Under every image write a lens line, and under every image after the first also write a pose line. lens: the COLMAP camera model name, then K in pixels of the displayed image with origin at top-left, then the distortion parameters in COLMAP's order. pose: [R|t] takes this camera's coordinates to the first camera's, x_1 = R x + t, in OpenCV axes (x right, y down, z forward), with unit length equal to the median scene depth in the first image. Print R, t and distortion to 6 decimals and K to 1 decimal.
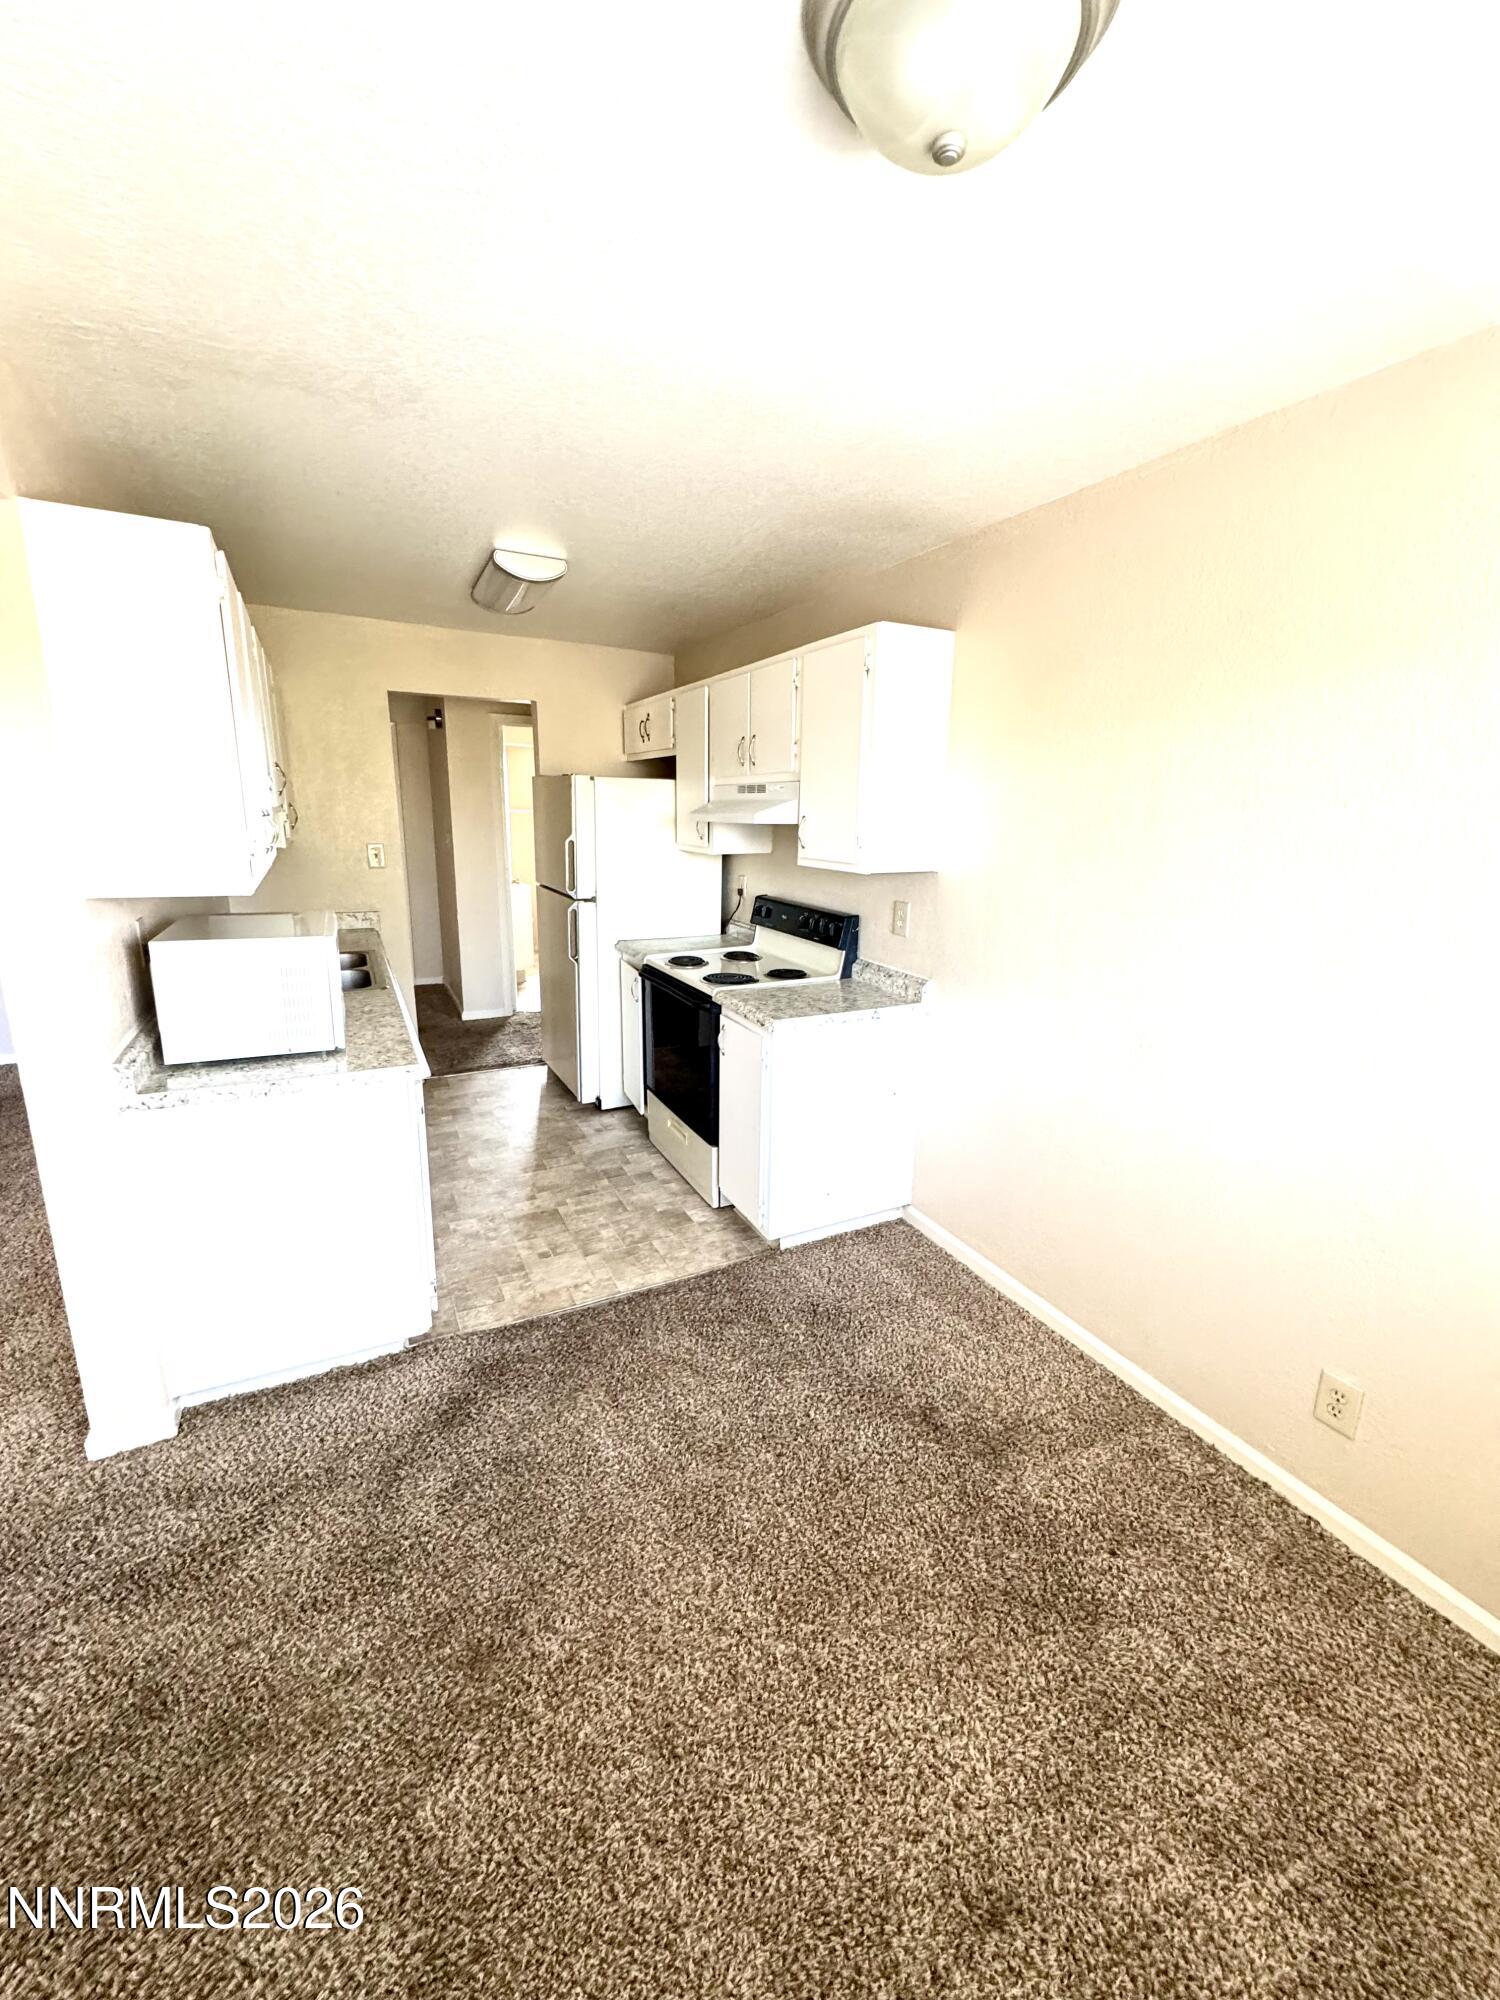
lens RADIAL K [[795.4, 0, 765.9], [0, 795.4, 1004.1], [0, 0, 1]] dist [-0.000086, -0.000084]
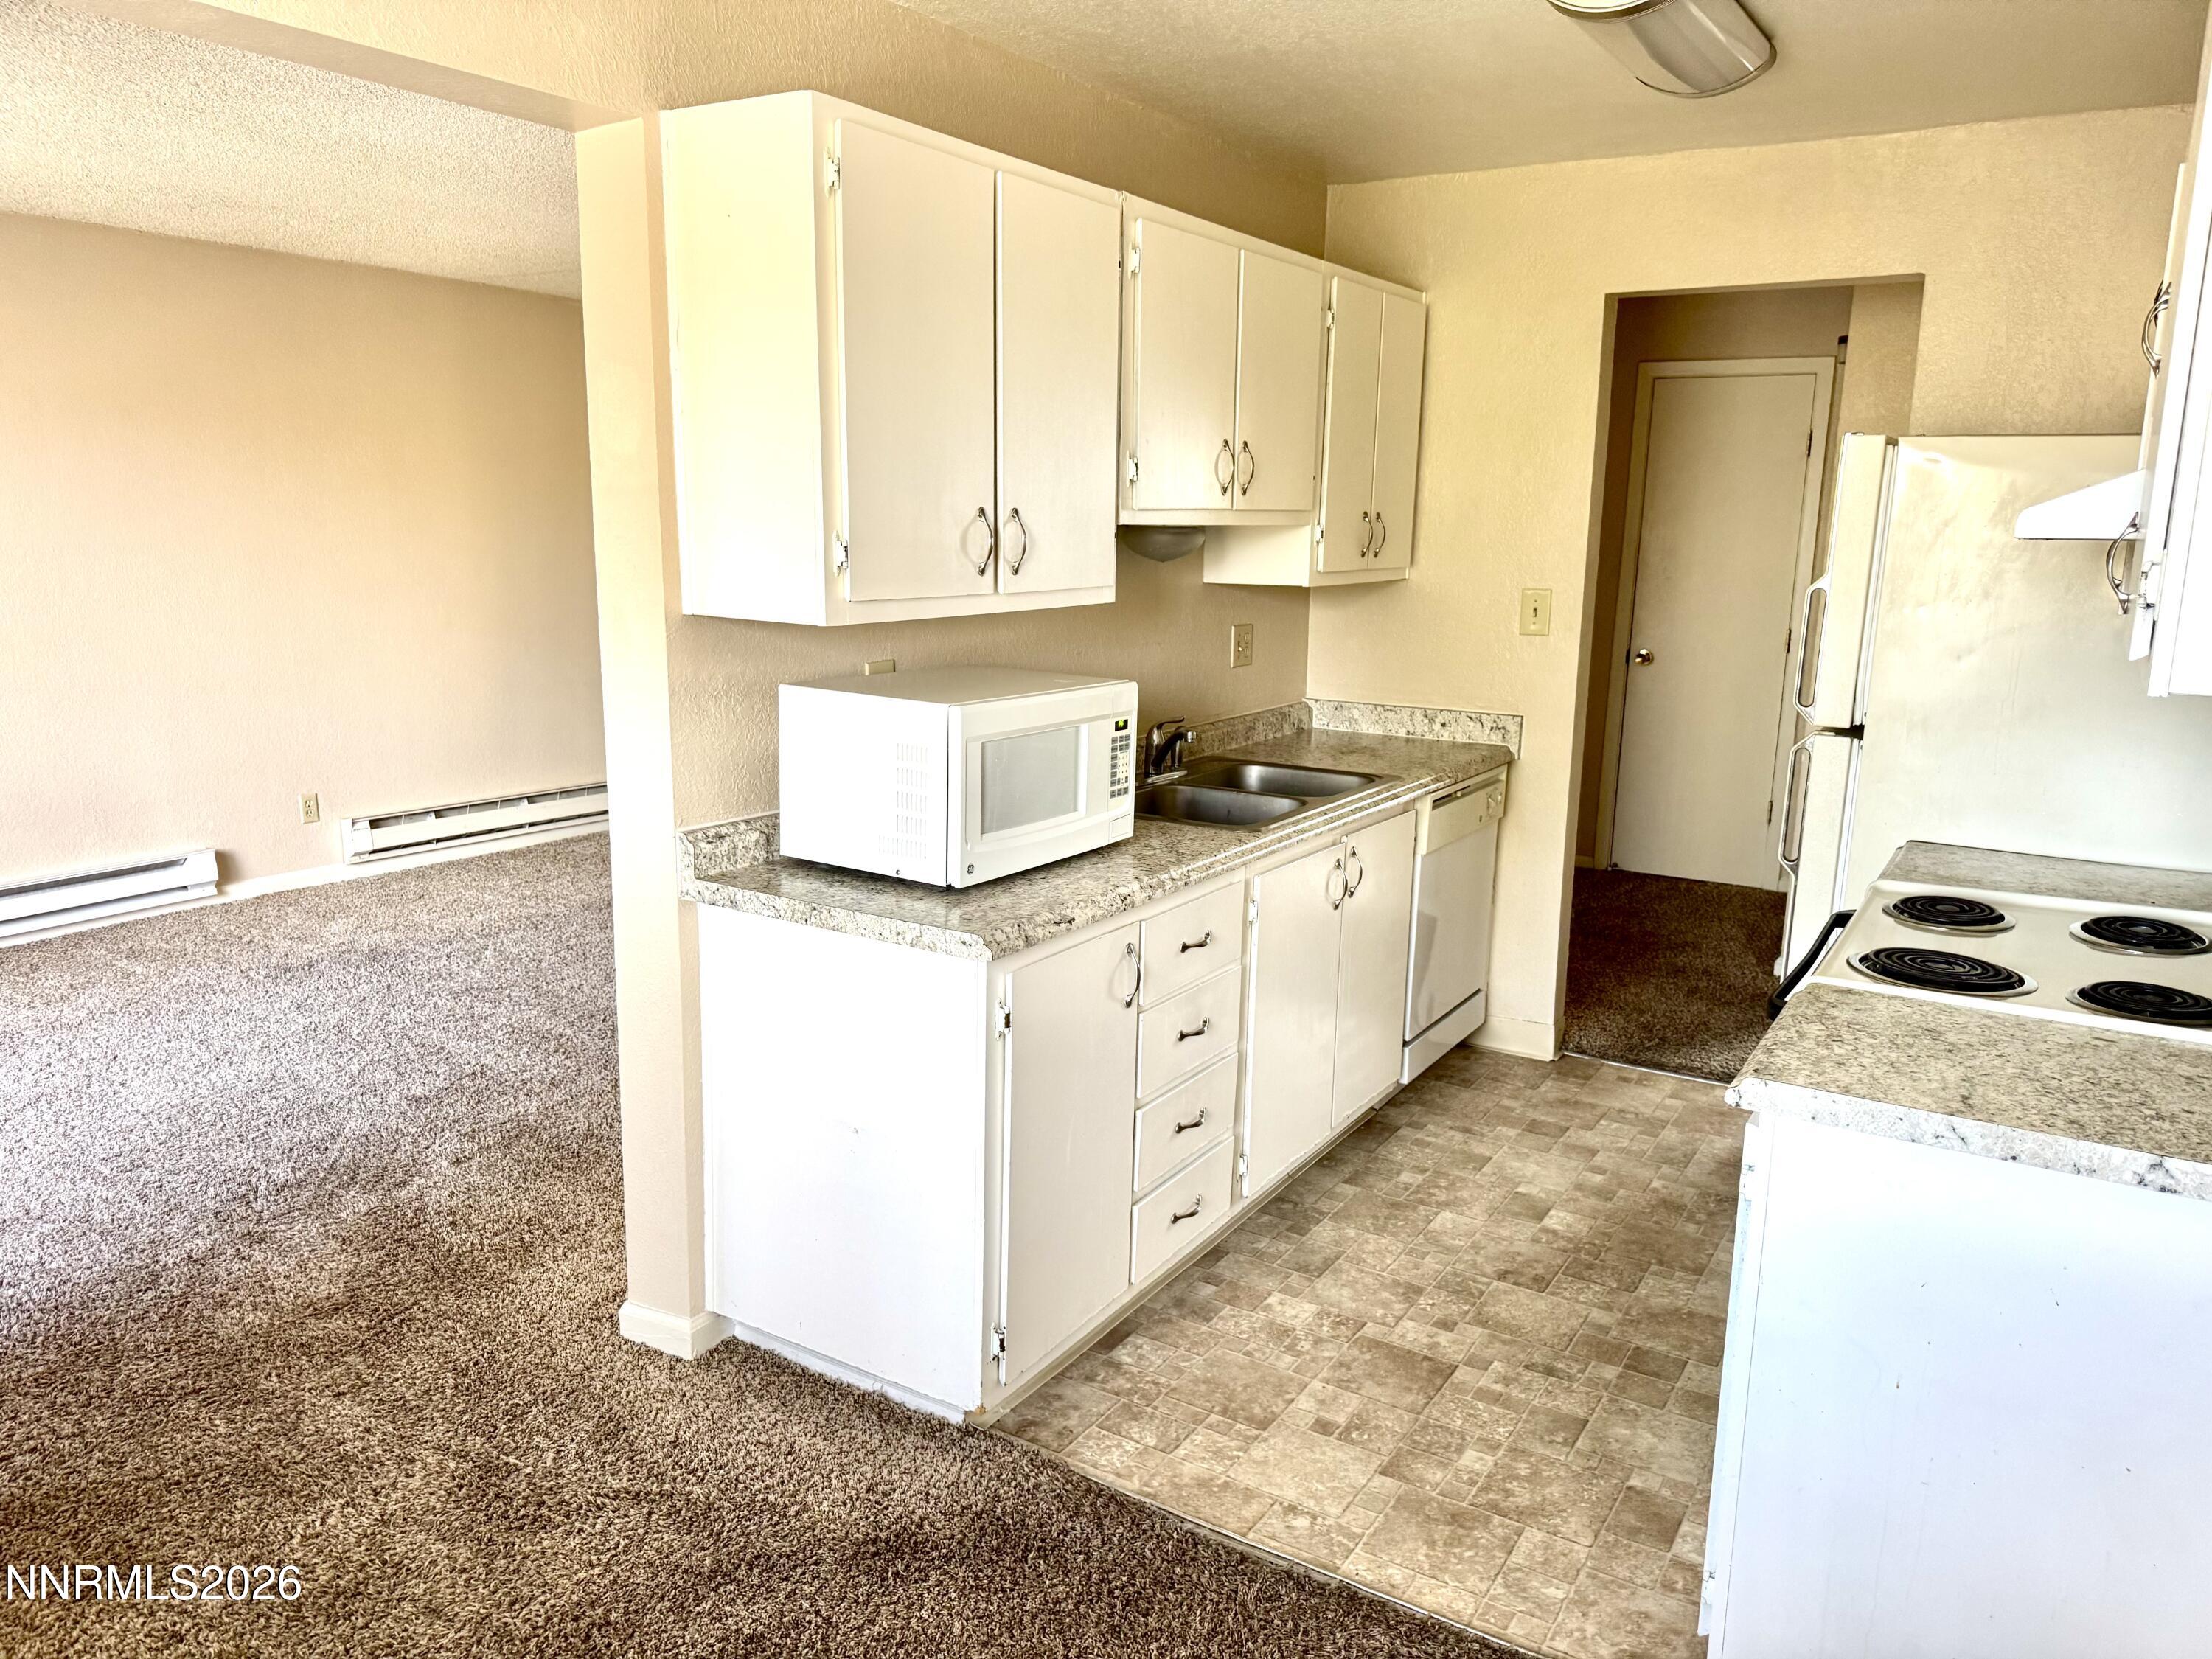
lens RADIAL K [[1606.9, 0, 1113.5], [0, 1606.9, 829.1], [0, 0, 1]] dist [0.042708, -0.005987]
pose [[0.503576, 0.152639, -0.850360, 0.443620], [-0.210589, 0.976268, 0.050530, -0.060060], [0.837892, 0.153631, 0.523769, 0.338679]]
